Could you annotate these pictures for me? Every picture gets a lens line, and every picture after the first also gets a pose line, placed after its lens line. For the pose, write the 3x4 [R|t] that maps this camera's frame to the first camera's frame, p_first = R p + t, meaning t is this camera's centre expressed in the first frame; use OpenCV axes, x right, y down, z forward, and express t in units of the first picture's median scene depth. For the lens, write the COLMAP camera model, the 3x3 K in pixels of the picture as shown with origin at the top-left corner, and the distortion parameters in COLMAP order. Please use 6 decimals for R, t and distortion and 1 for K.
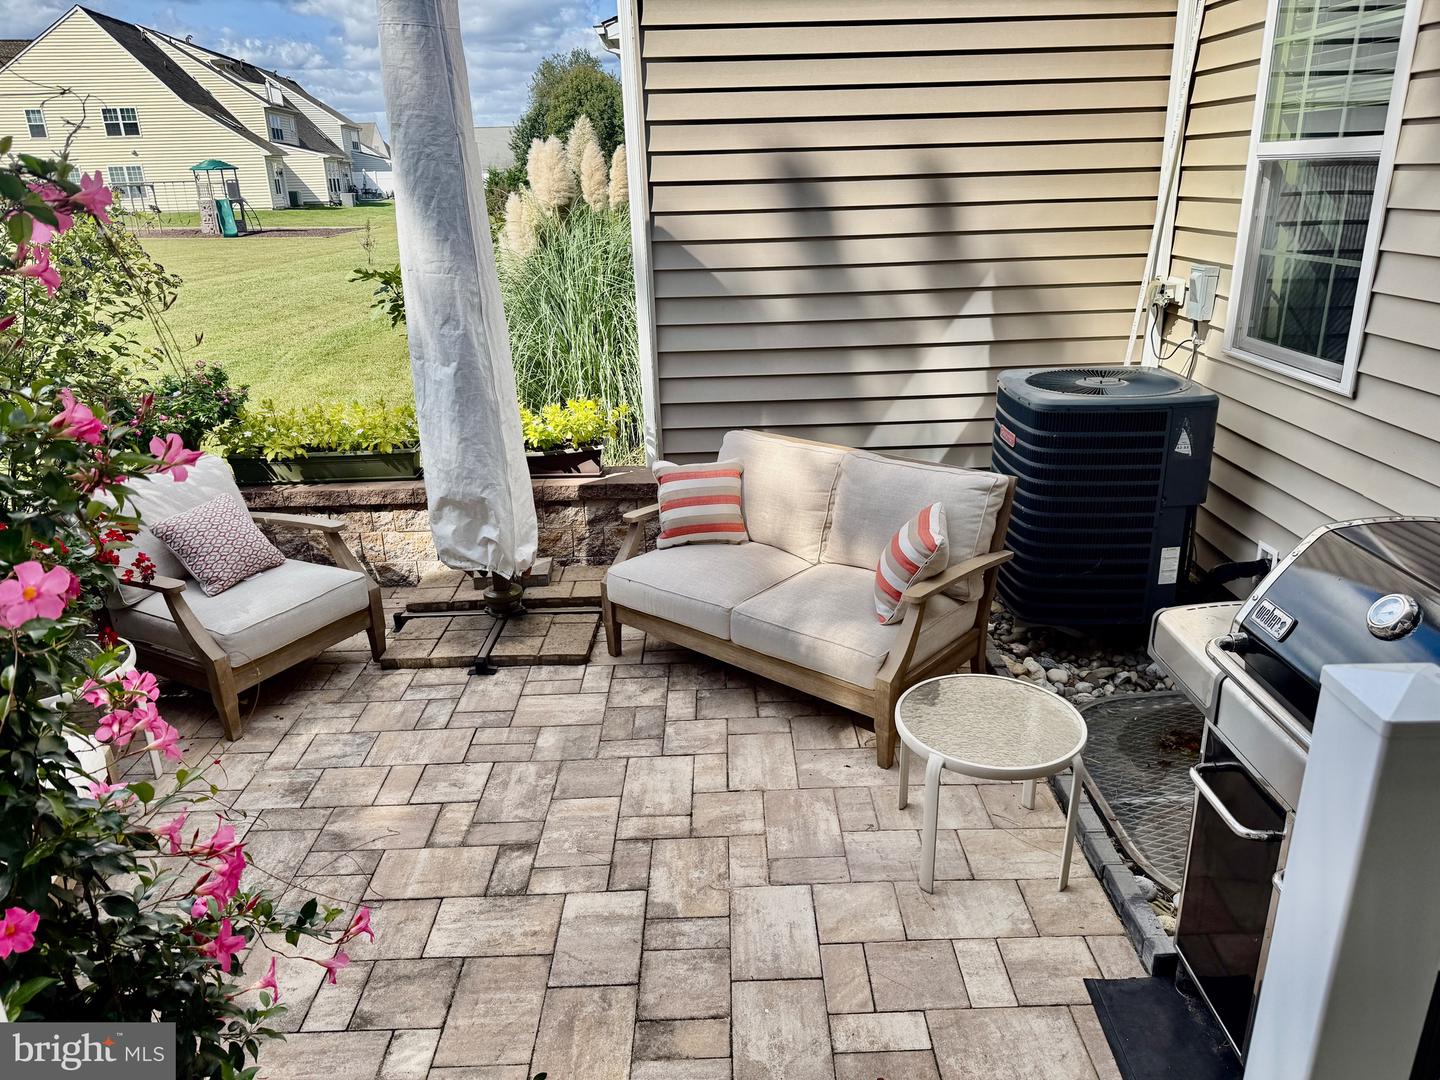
lens RADIAL K [[1013.6, 0, 720.0], [0, 1013.6, 540.0], [0, 0, 1]] dist [0.190828, -0.405373]
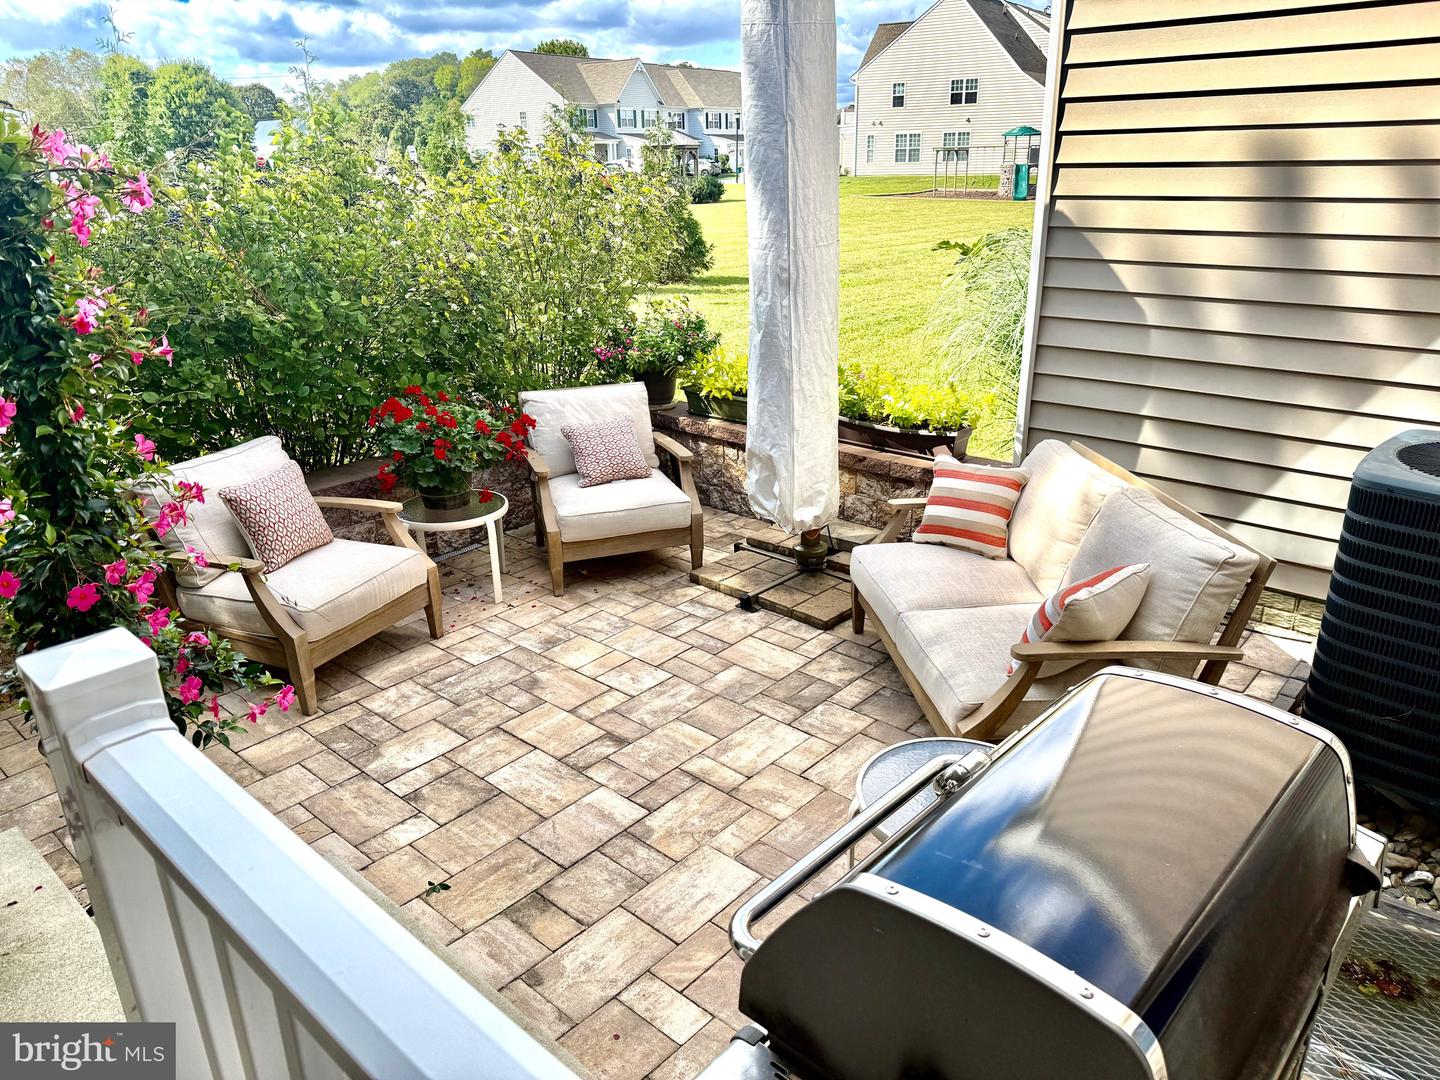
lens RADIAL K [[1013.6, 0, 720.0], [0, 1013.6, 540.0], [0, 0, 1]] dist [0.190828, -0.405373]
pose [[0.726952, 0.249234, -0.639862, 0.453231], [-0.230025, 0.966357, 0.115075, -0.066108], [0.647016, 0.063530, 0.759825, 0.135445]]
